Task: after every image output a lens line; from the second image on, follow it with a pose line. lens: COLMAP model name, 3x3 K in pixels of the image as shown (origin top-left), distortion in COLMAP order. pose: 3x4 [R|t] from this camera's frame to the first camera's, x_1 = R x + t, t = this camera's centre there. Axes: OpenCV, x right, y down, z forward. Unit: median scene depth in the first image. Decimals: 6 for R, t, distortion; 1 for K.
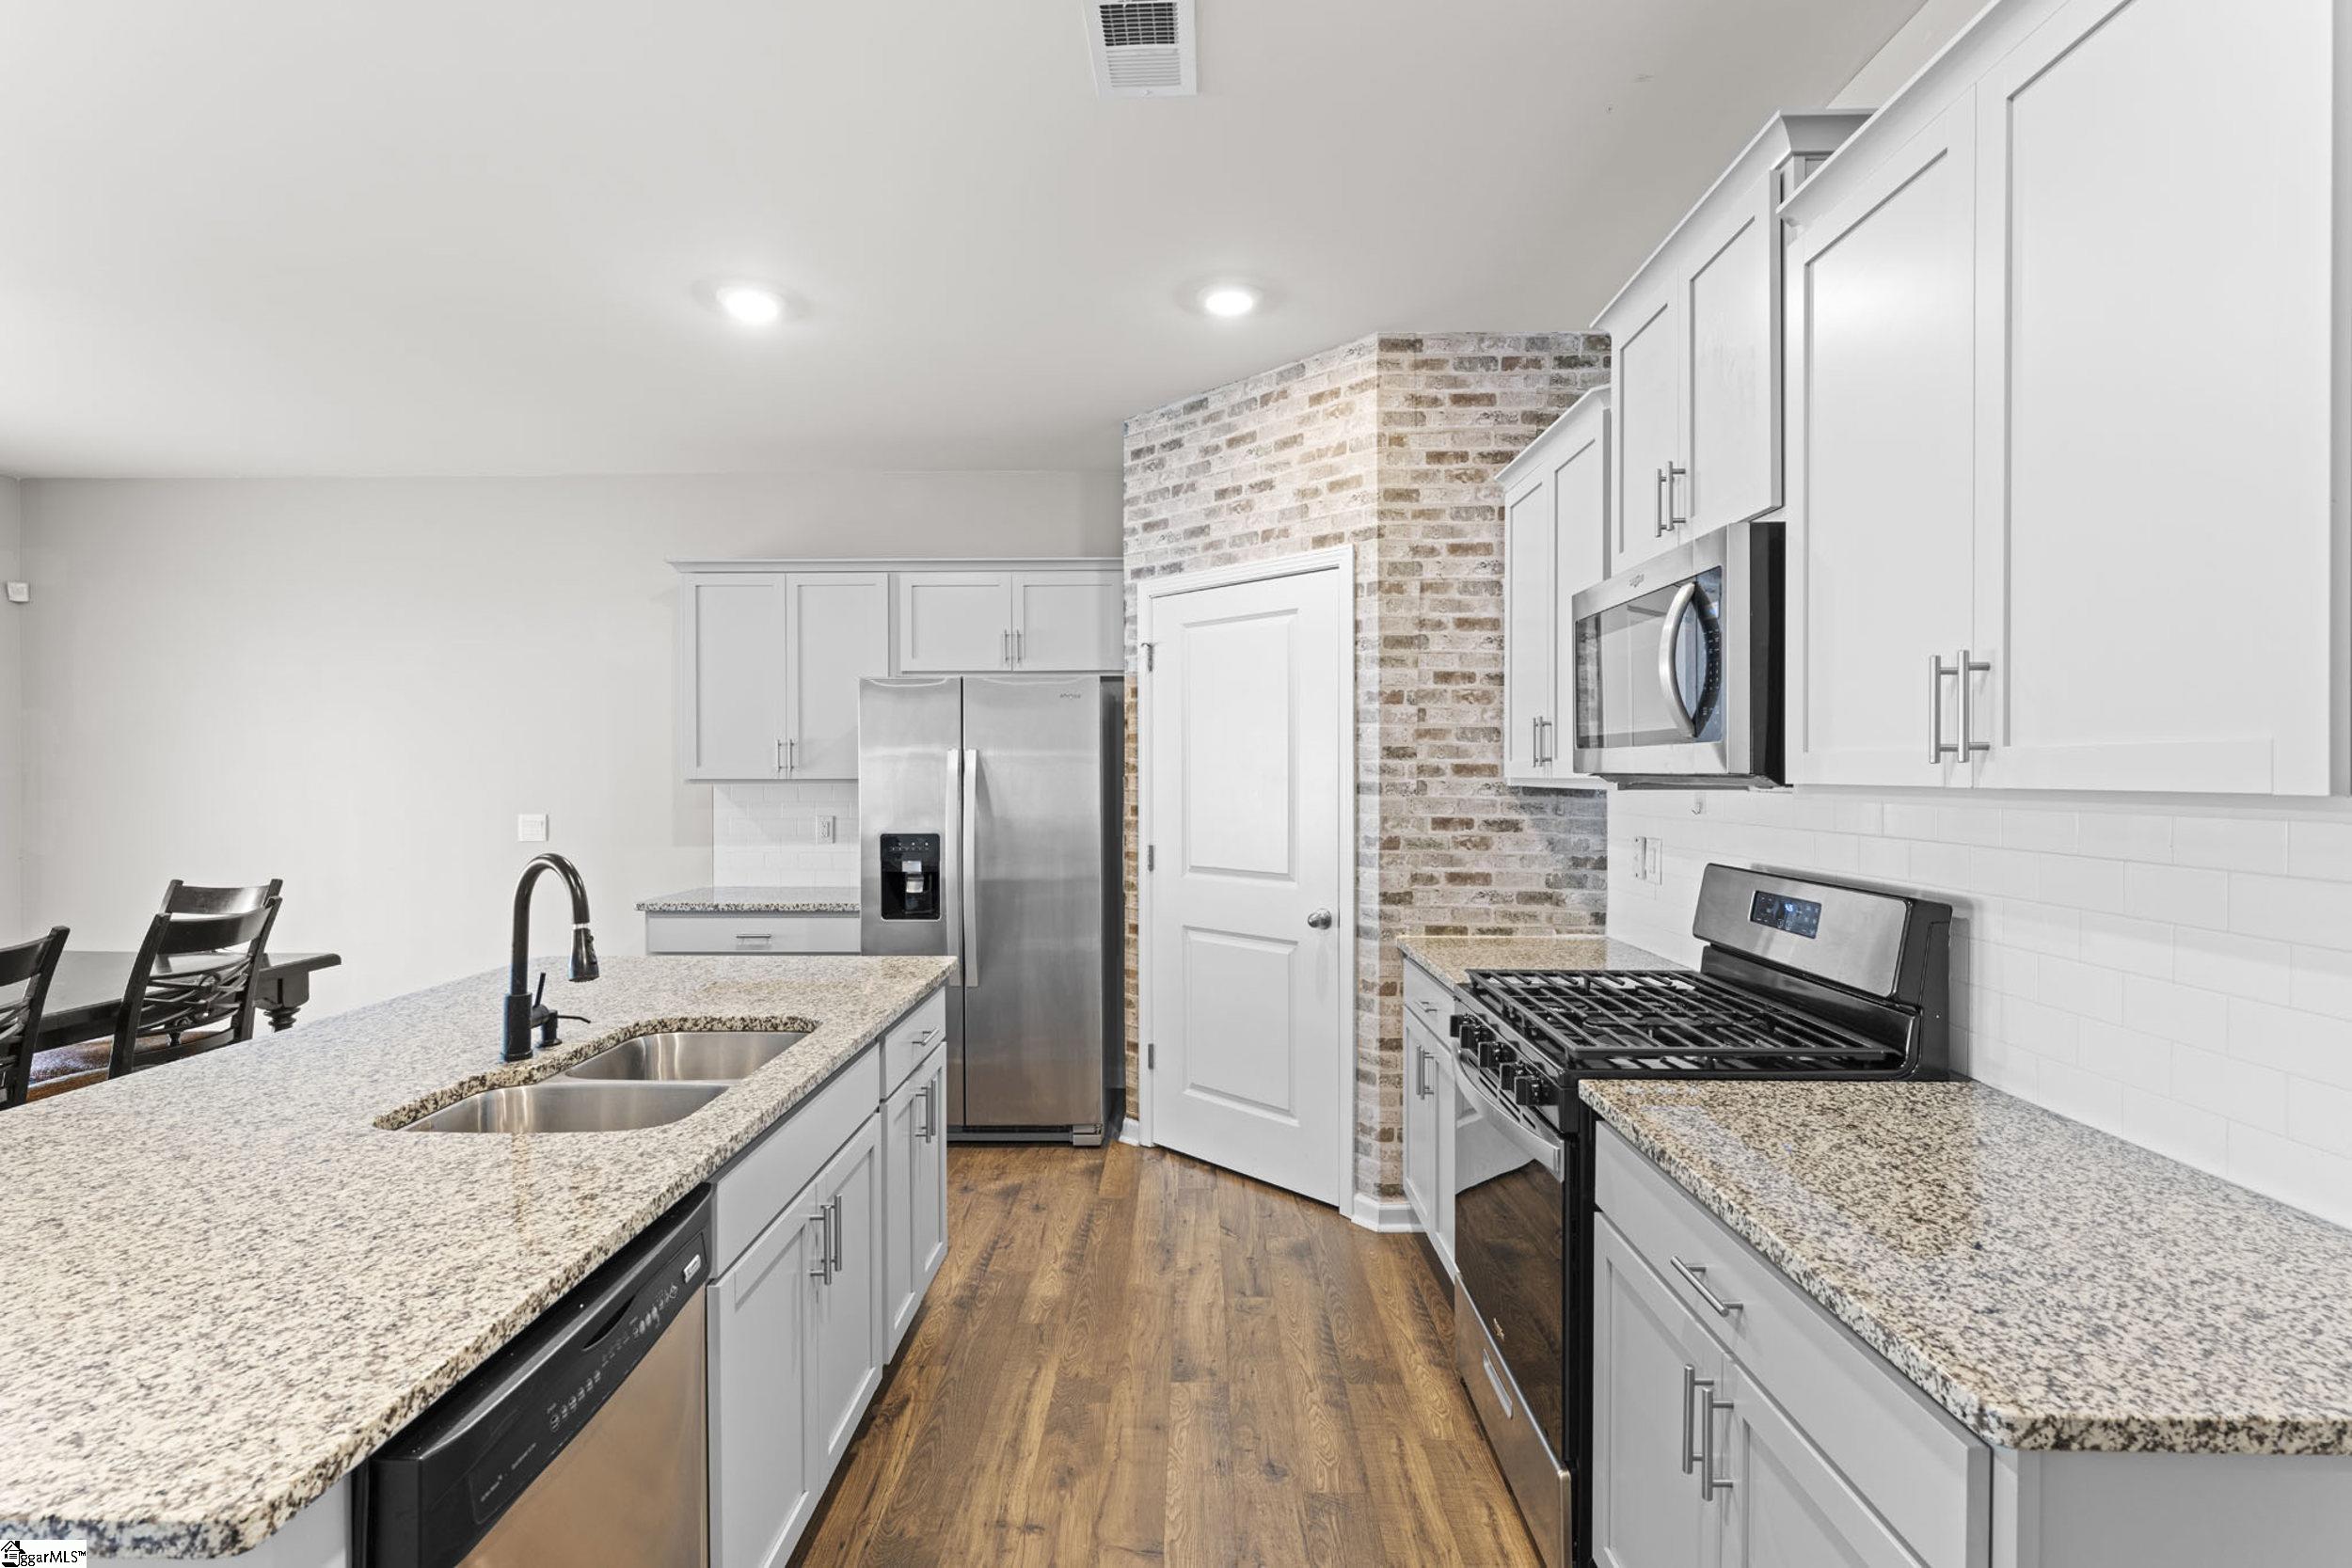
lens RADIAL K [[1110.0, 0, 1167.3], [0, 1110.0, 780.5], [0, 0, 1]] dist [0.000484, 0.000014]
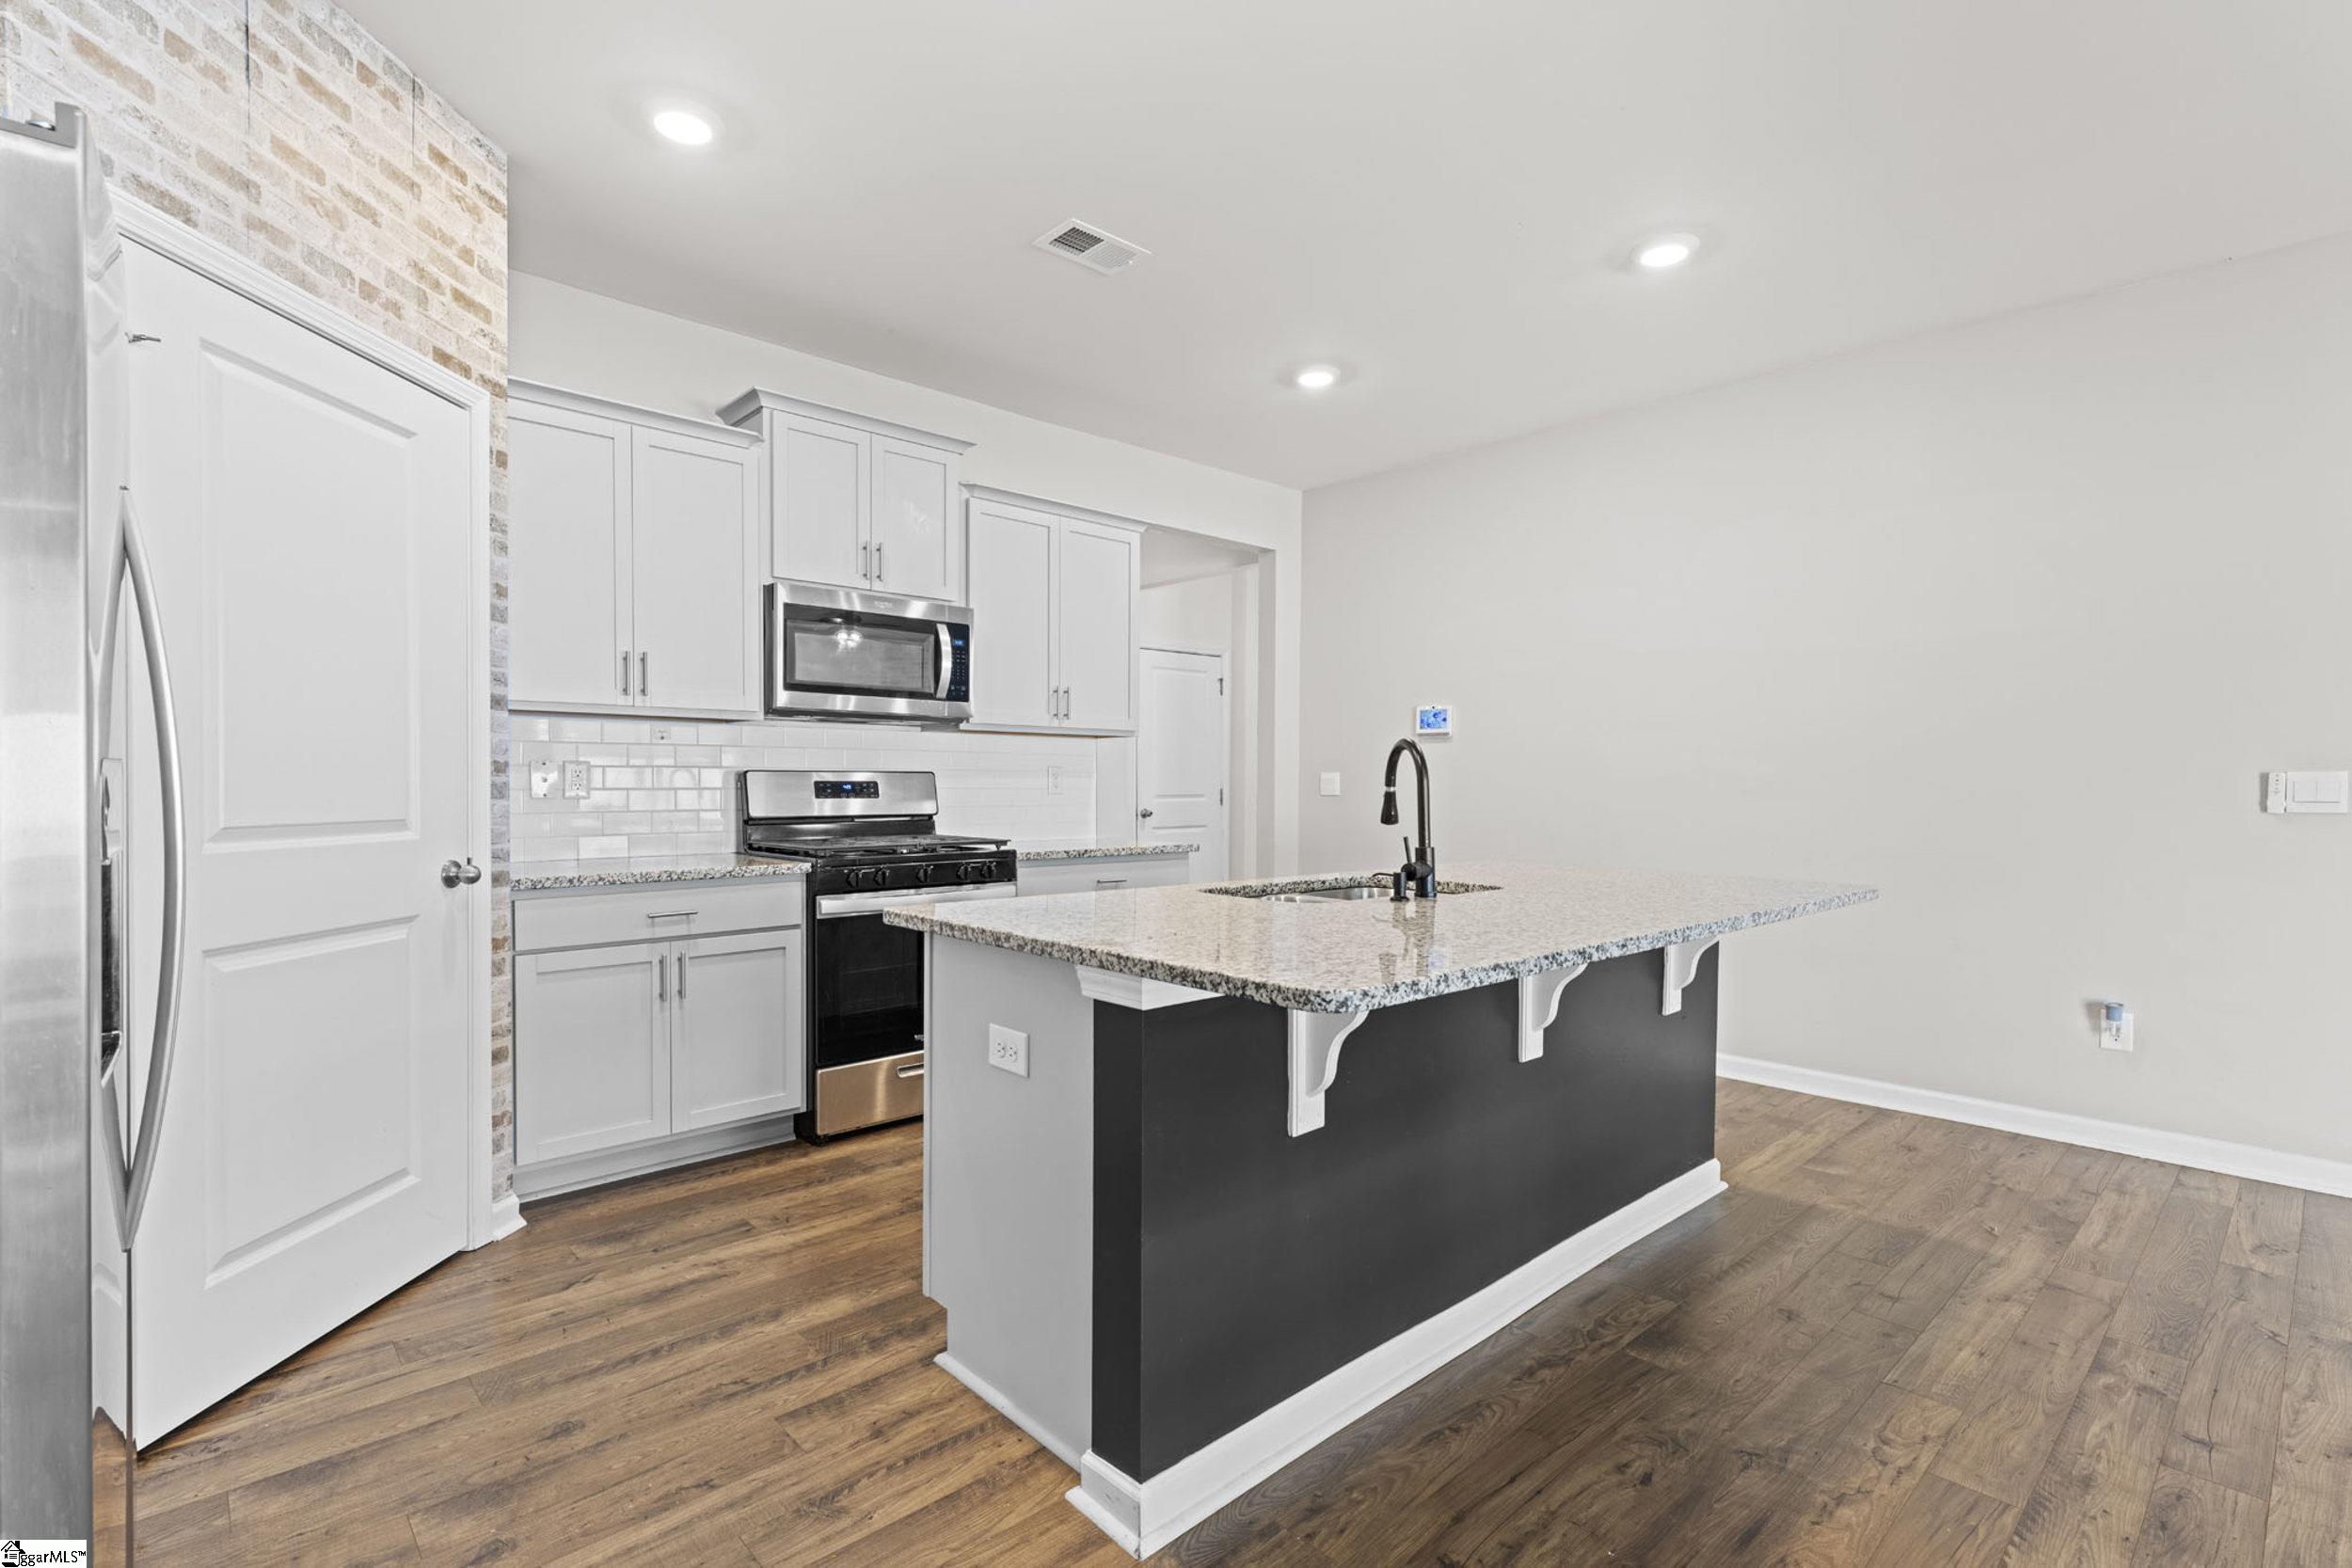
lens RADIAL K [[1087.9, 0, 1180.5], [0, 1087.9, 792.0], [0, 0, 1]] dist [0.000074, 0.000260]
pose [[-0.699355, -0.007638, 0.714734, -0.730866], [0.001341, 0.999927, 0.011998, 0.063546], [-0.714774, 0.009349, -0.699293, 1.181289]]
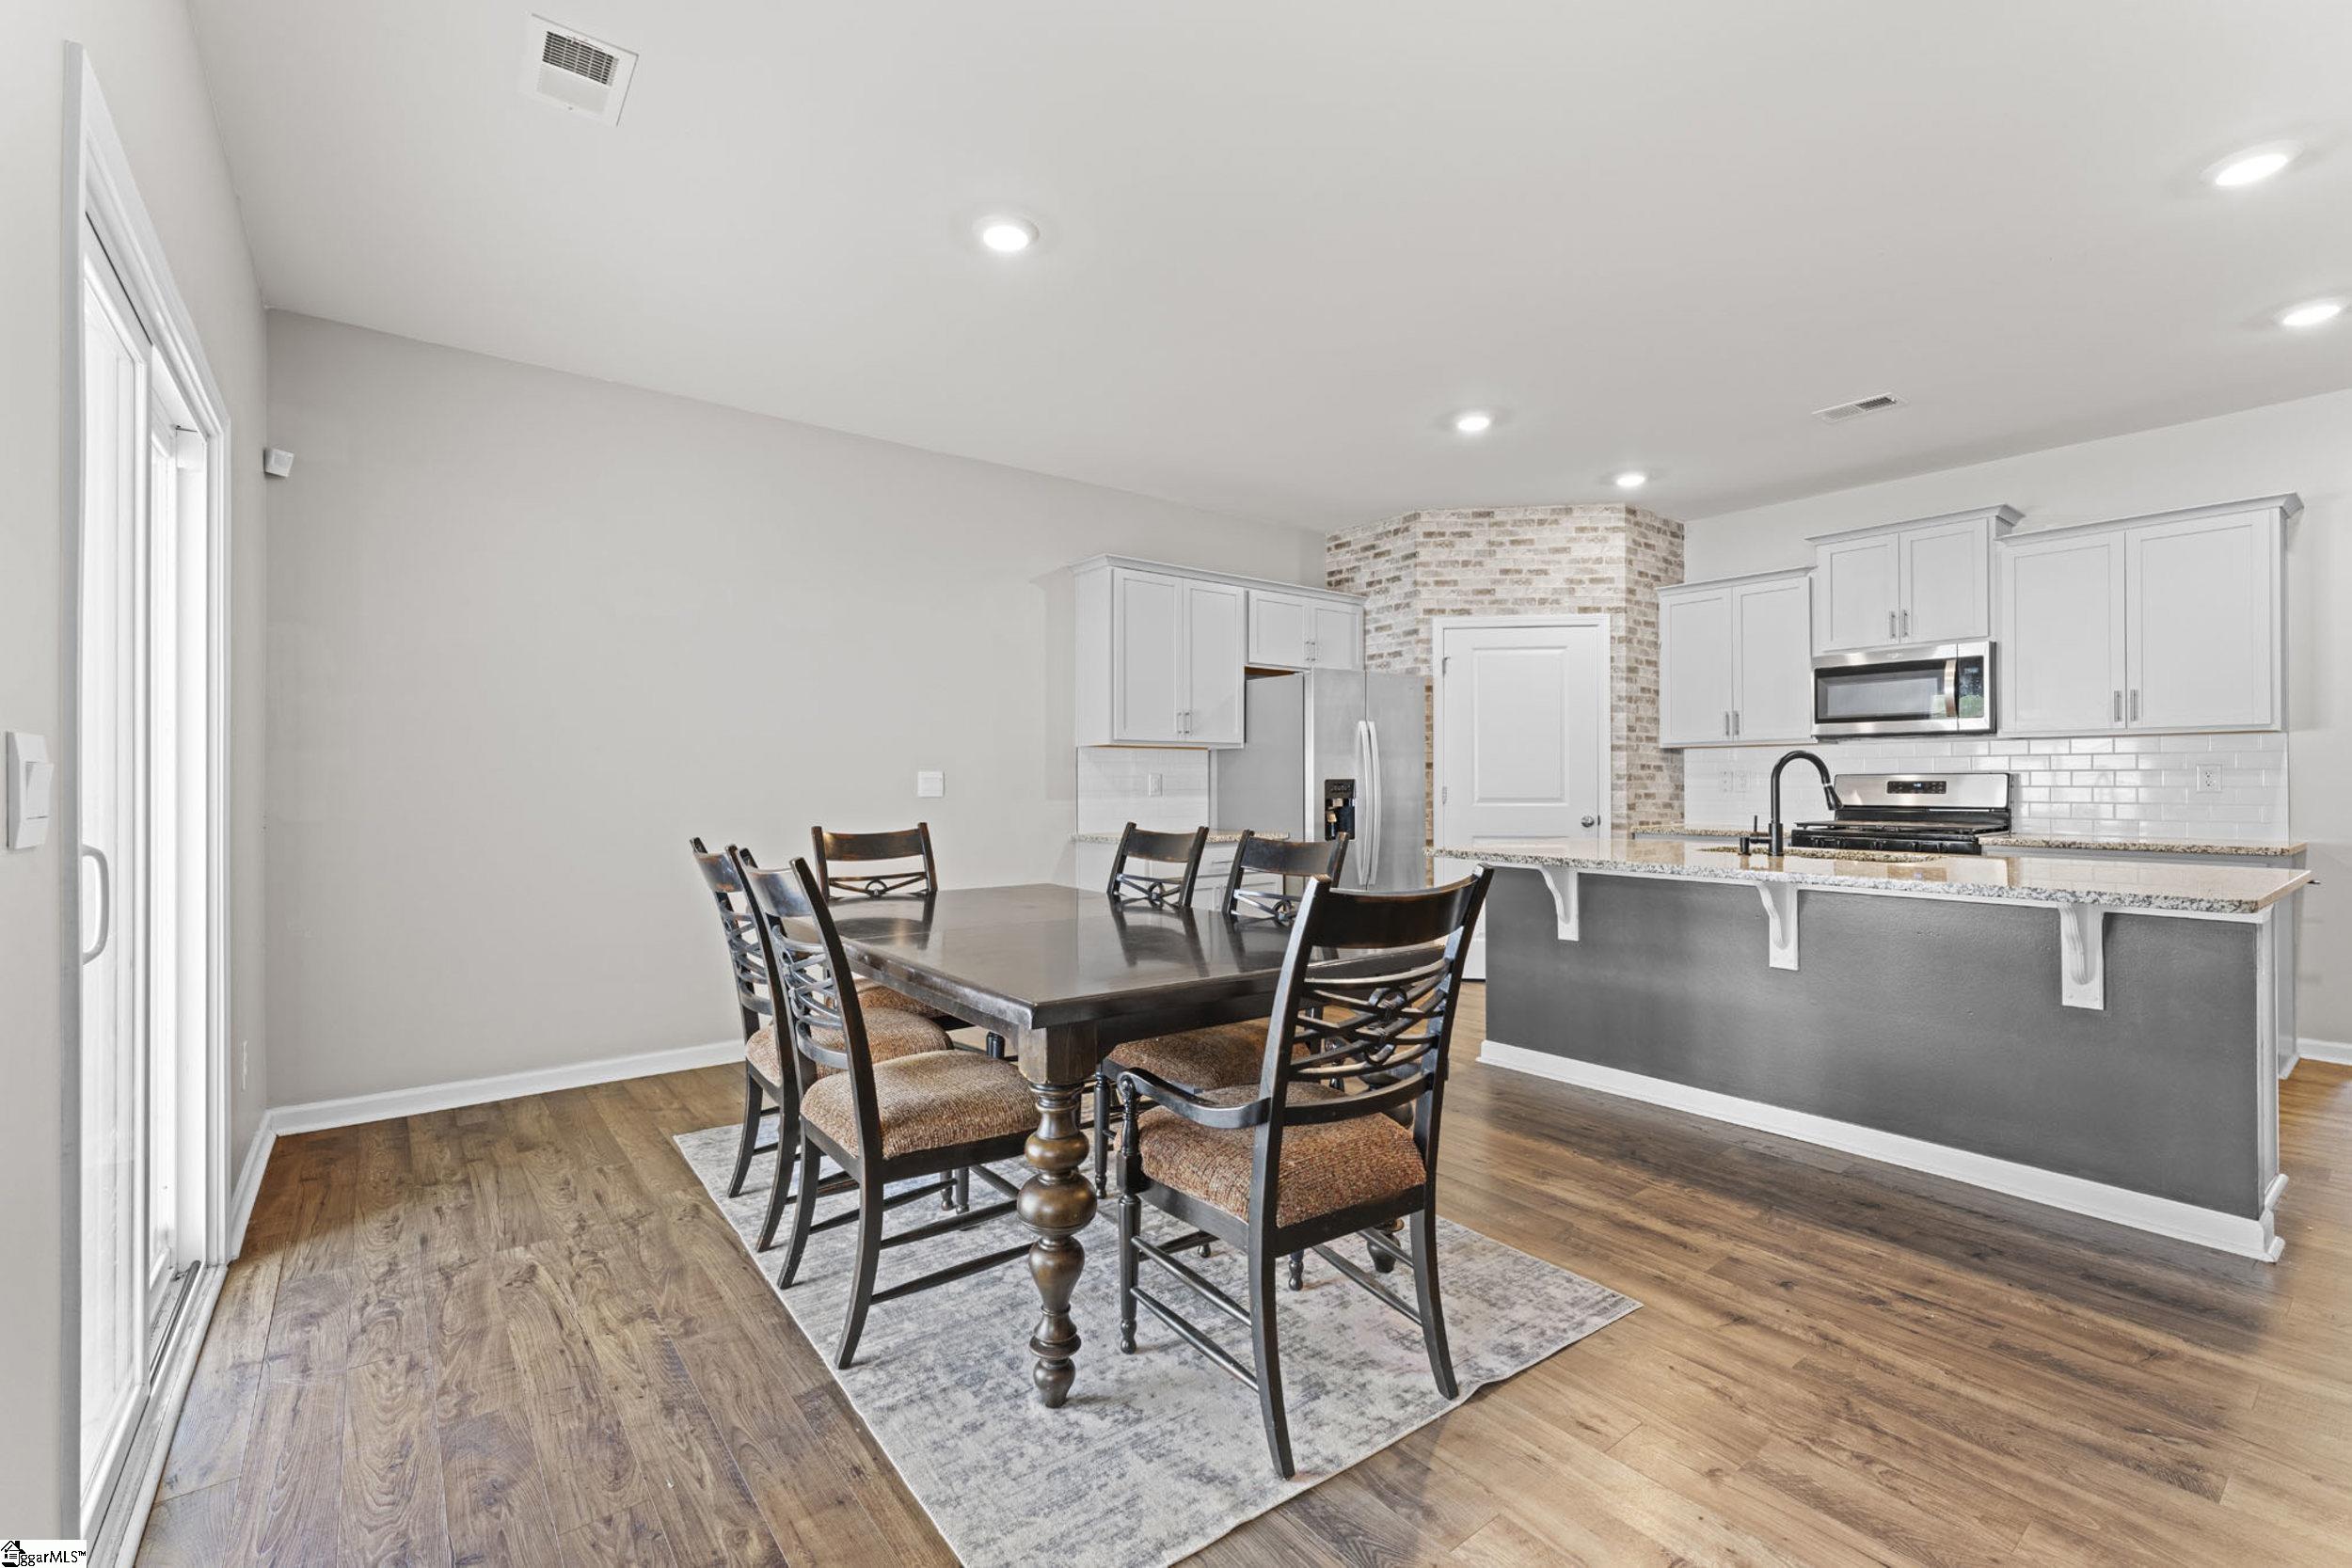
lens RADIAL K [[1015.5, 0, 1169.8], [0, 1015.5, 779.7], [0, 0, 1]] dist [-0.001183, -0.000388]
pose [[0.774918, 0.001782, 0.632059, -1.437234], [0.006848, 0.999914, -0.011215, 0.072476], [-0.632024, 0.013019, 0.774839, 0.164171]]
